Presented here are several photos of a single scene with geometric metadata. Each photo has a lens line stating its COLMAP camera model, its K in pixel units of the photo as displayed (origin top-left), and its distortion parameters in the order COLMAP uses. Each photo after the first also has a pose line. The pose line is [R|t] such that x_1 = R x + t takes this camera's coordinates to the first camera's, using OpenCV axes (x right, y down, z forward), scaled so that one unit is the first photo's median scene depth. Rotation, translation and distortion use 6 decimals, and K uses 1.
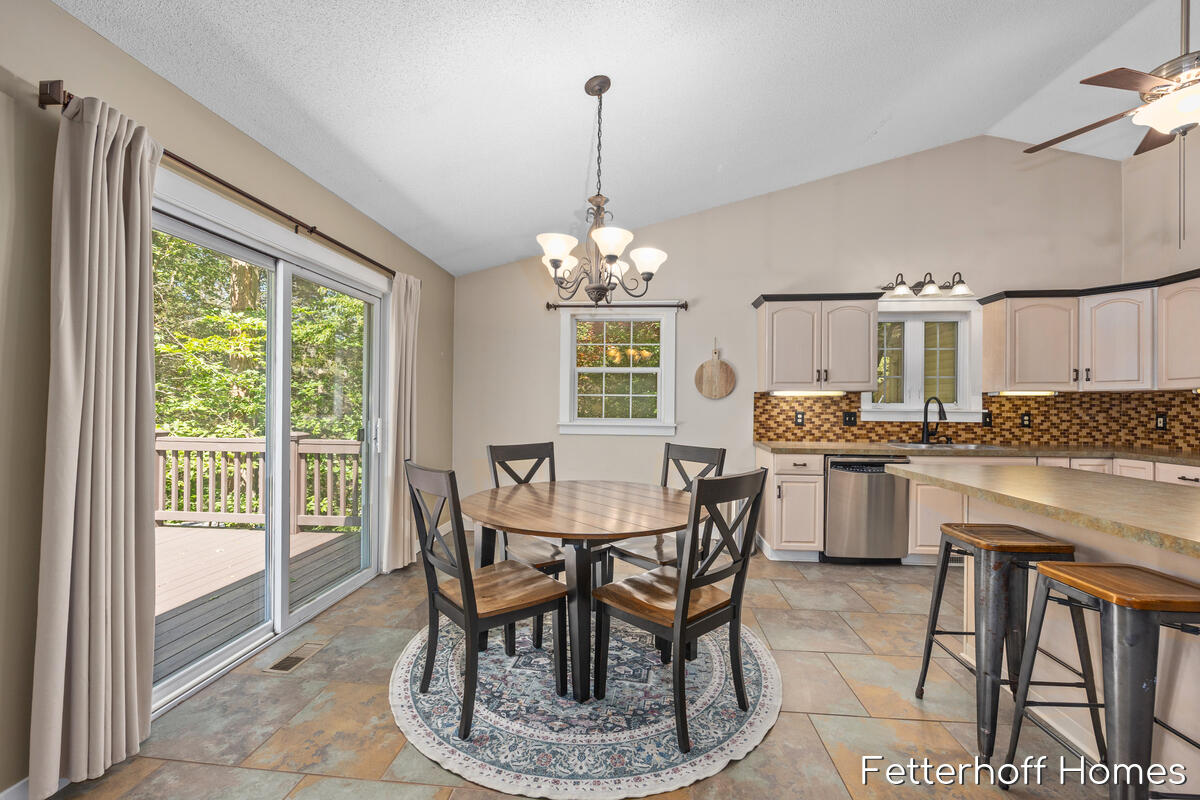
lens RADIAL K [[472.2, 0, 599.7], [0, 472.2, 405.2], [0, 0, 1]] dist [-0.007445, 0.000047]
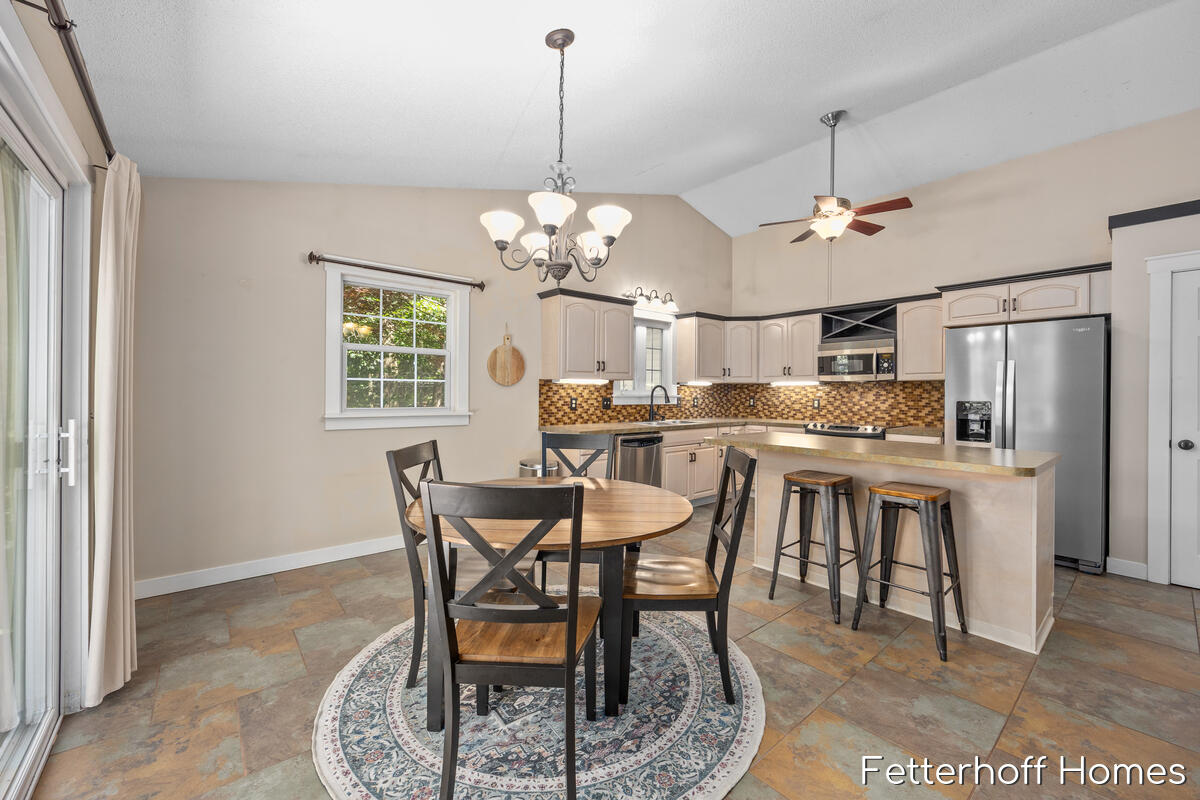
lens RADIAL K [[478.0, 0, 599.9], [0, 478.0, 391.4], [0, 0, 1]] dist [0.000536, 0.000070]
pose [[0.703597, 0.000262, 0.710600, -0.340998], [-0.002359, 0.999995, 0.001967, -0.003278], [-0.710596, -0.003060, 0.703594, 0.169242]]
